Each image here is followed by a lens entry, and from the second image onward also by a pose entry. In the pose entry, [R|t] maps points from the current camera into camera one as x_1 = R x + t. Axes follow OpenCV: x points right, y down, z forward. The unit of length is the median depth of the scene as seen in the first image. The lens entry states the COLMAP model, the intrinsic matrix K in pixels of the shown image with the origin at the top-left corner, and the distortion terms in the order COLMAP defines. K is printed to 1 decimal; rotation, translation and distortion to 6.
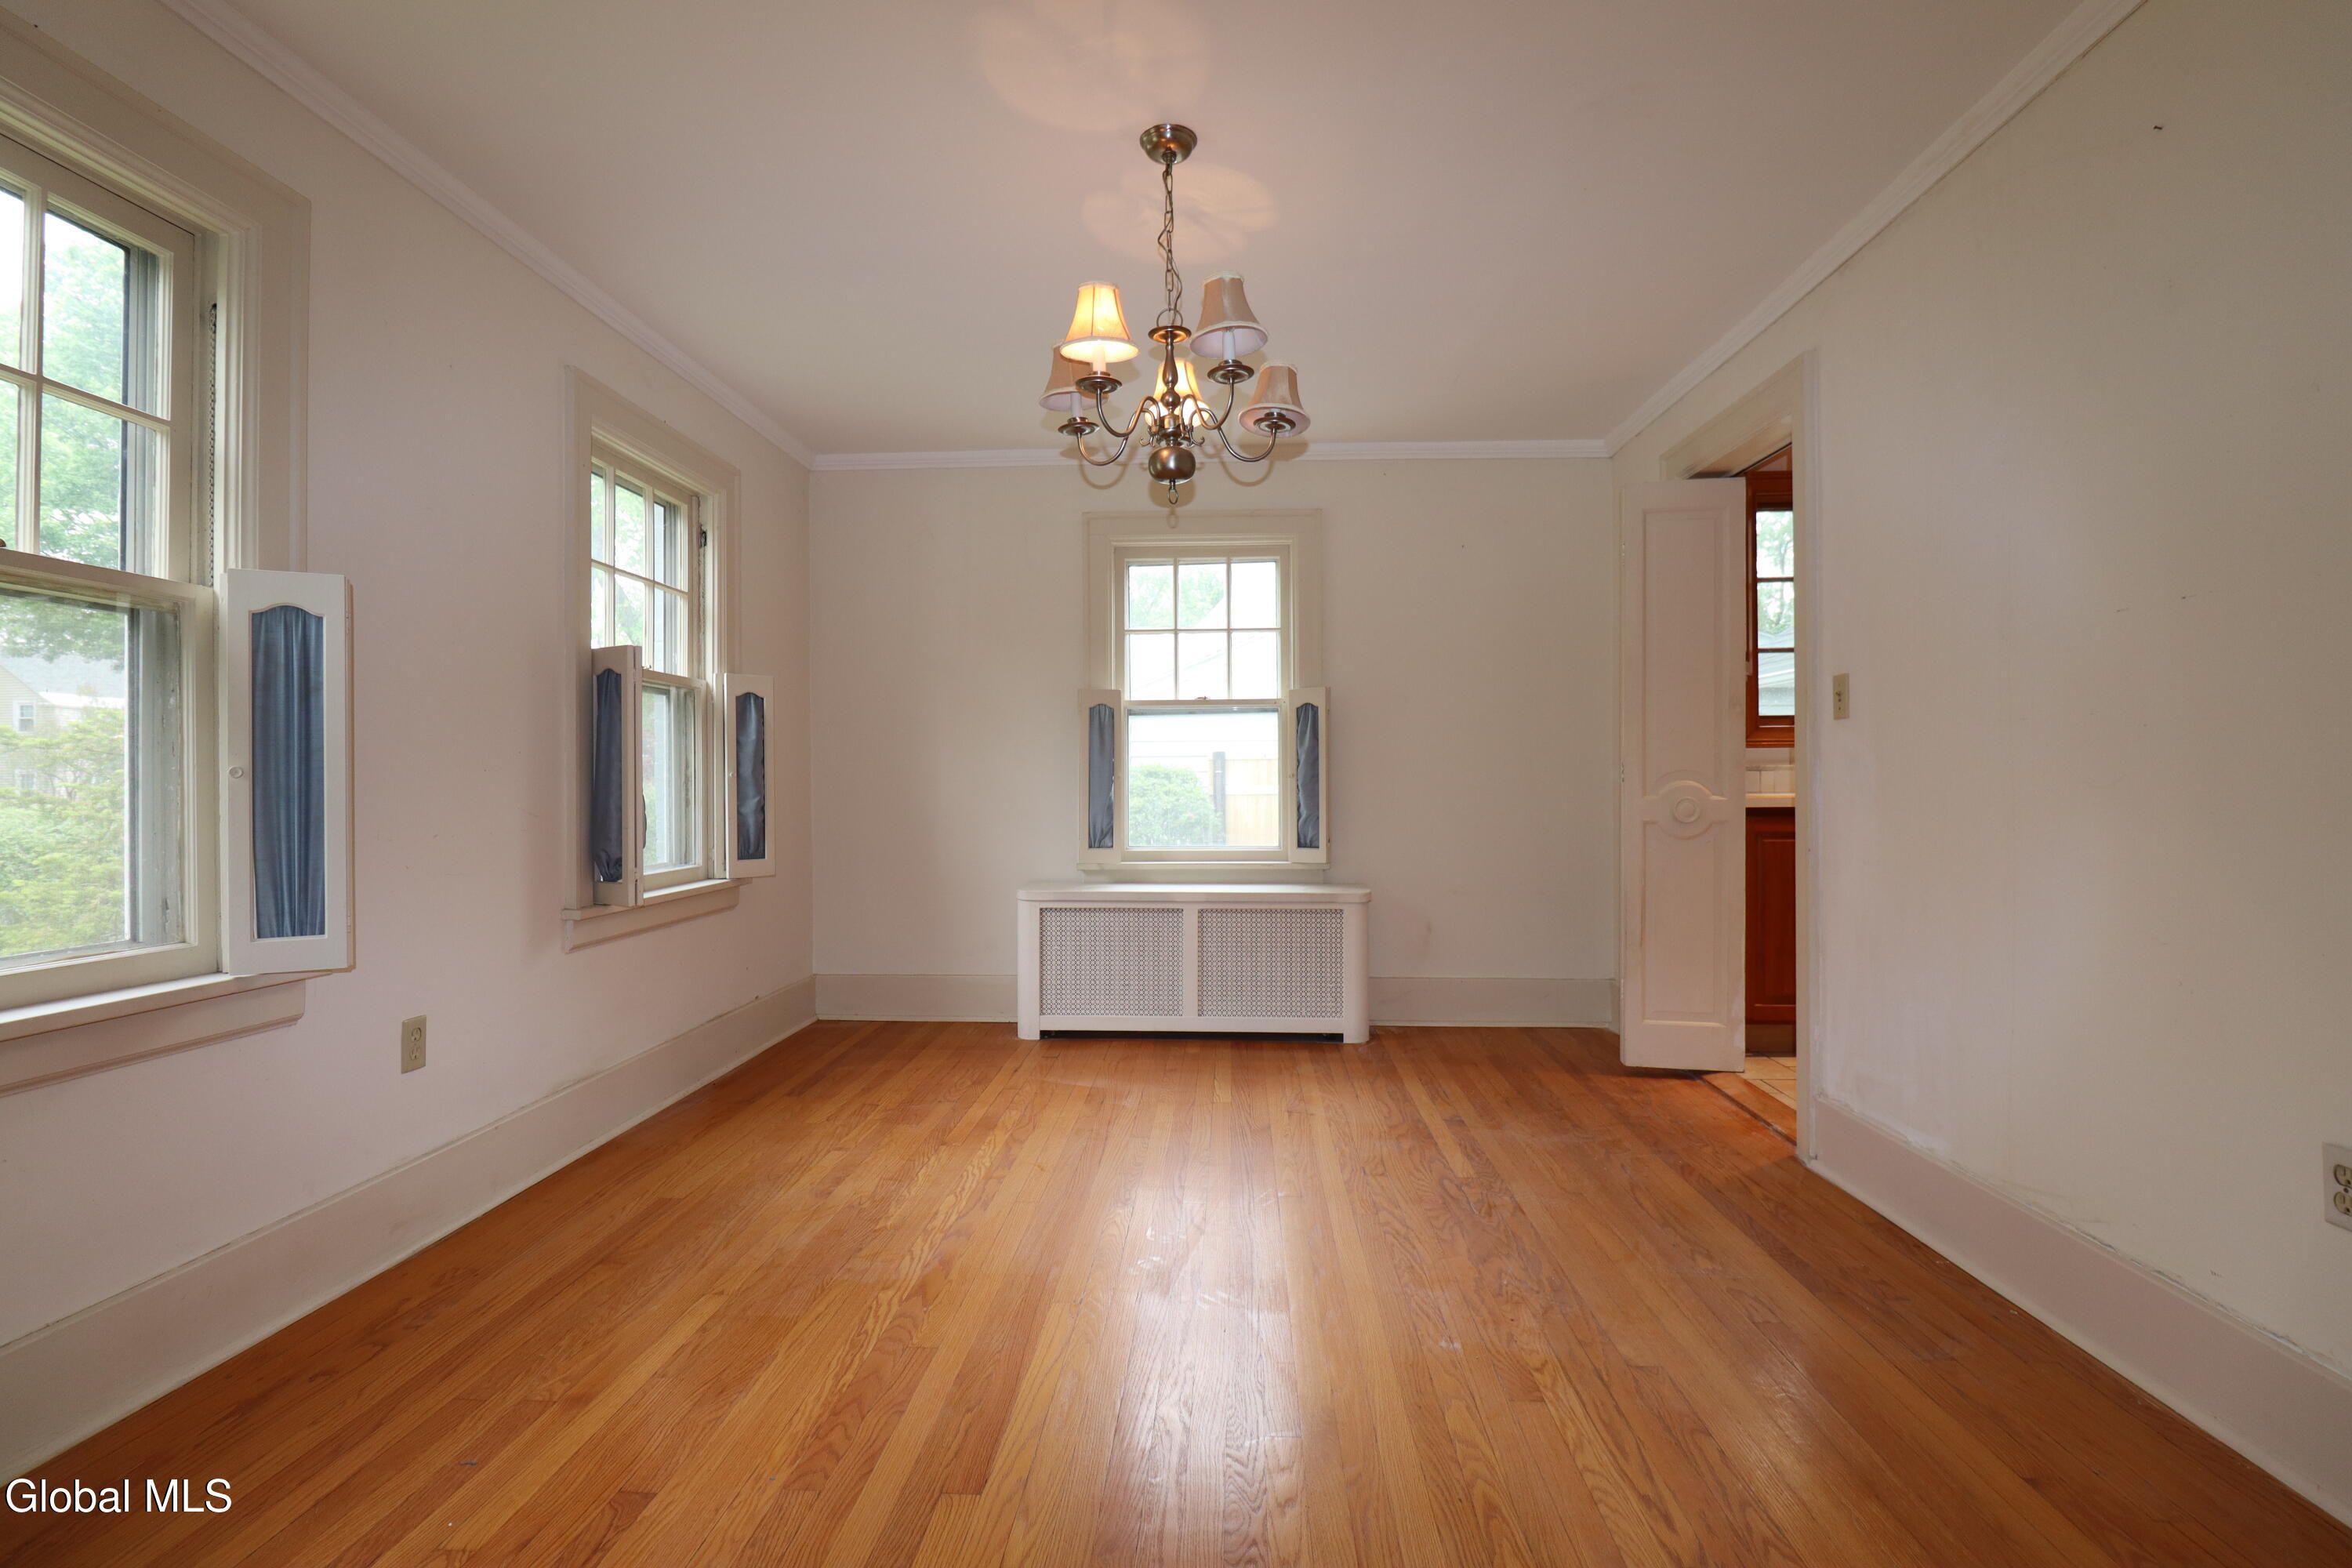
lens RADIAL K [[1095.5, 0, 1176.0], [0, 1095.5, 784.0], [0, 0, 1]] dist [0.000366, -0.013342]
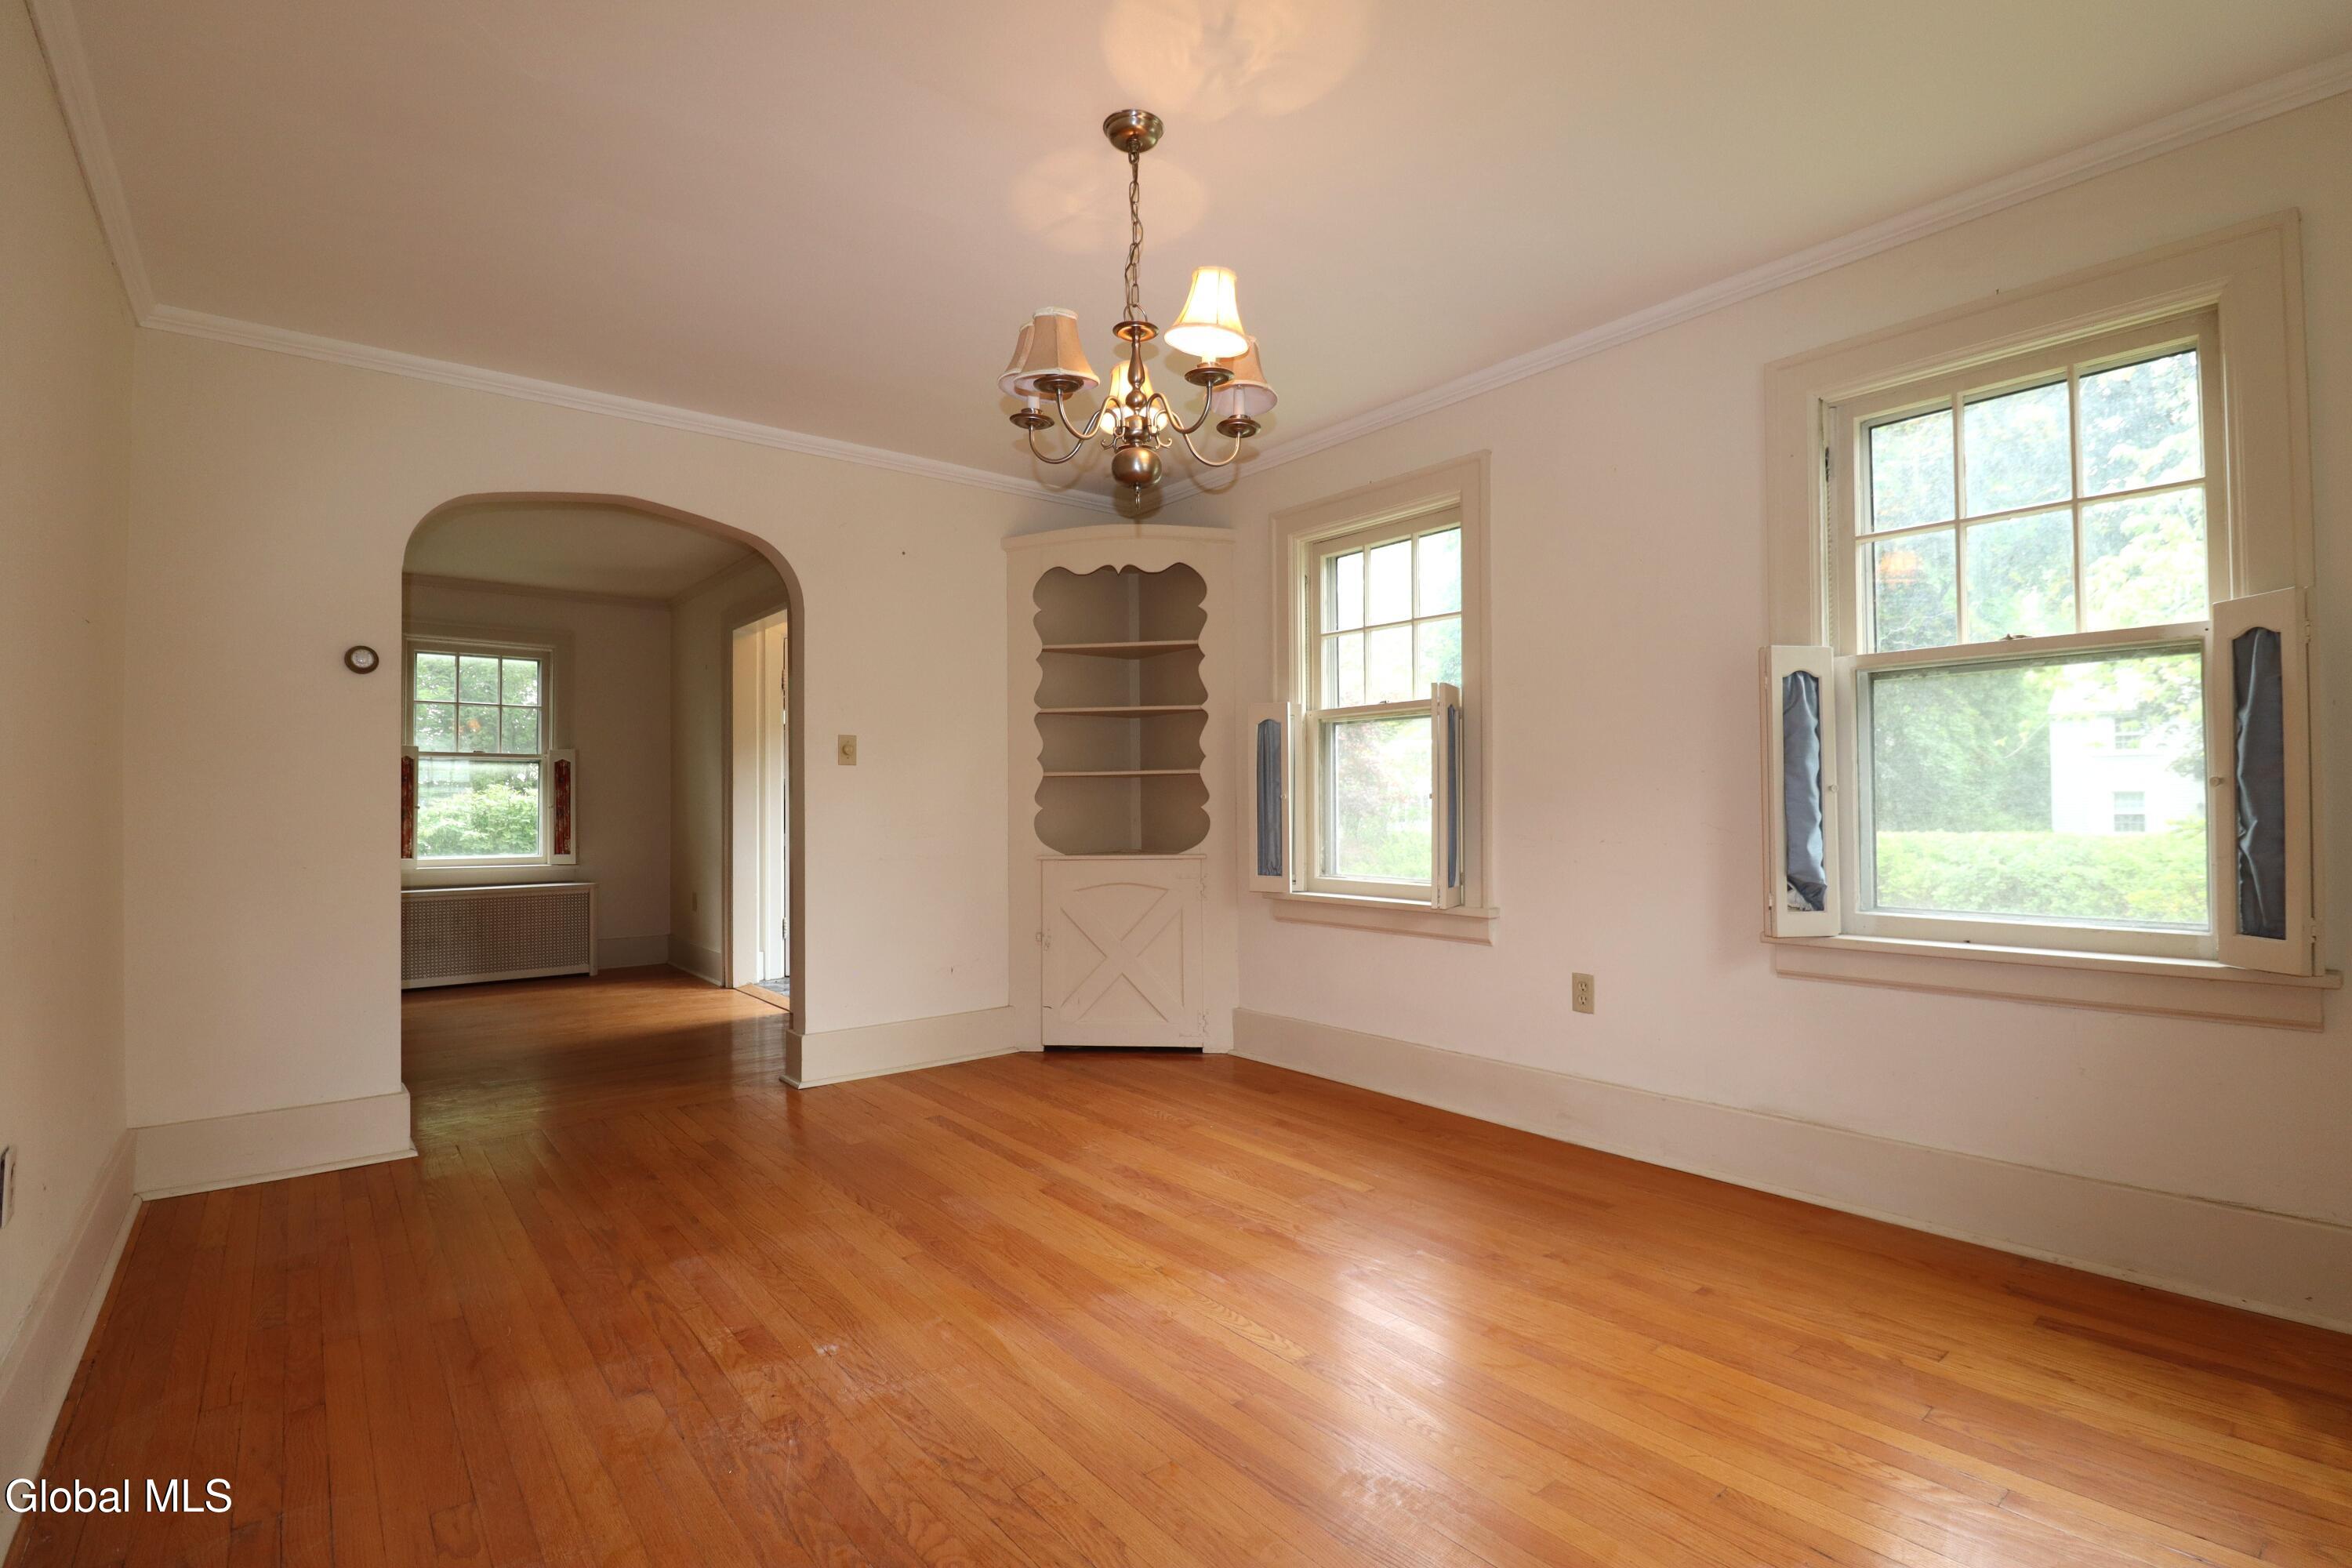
lens RADIAL K [[1095.5, 0, 1176.0], [0, 1095.5, 784.0], [0, 0, 1]] dist [0.000366, -0.013342]
pose [[-0.745085, 0.001266, -0.666968, 0.600277], [0.012474, 0.999850, -0.012038, -0.010886], [0.666853, -0.017289, -0.744989, 1.726187]]
